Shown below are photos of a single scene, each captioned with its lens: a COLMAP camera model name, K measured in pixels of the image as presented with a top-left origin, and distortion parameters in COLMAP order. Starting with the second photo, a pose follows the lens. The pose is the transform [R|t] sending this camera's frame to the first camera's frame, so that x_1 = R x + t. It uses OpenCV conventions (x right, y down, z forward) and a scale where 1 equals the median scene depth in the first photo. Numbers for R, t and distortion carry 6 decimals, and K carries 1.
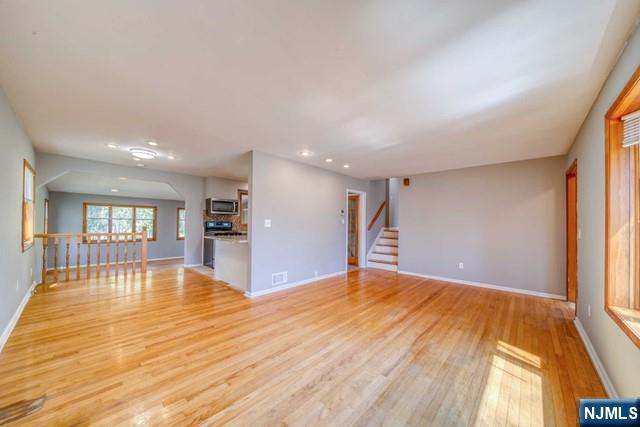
lens RADIAL K [[223.3, 0, 322.6], [0, 223.3, 211.0], [0, 0, 1]] dist [-0.000295, 0.000086]
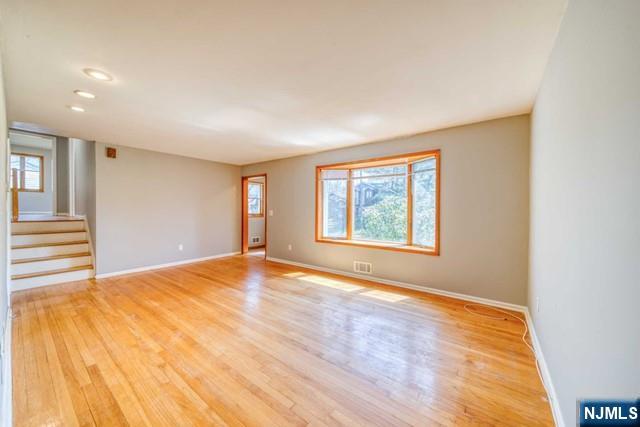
lens RADIAL K [[223.3, 0, 322.6], [0, 223.3, 211.0], [0, 0, 1]] dist [-0.000295, 0.000086]
pose [[-0.067892, -0.022236, 0.997445, -0.732071], [-0.053106, 0.998415, 0.018643, 0.018117], [-0.996278, -0.051704, -0.068965, 0.615888]]
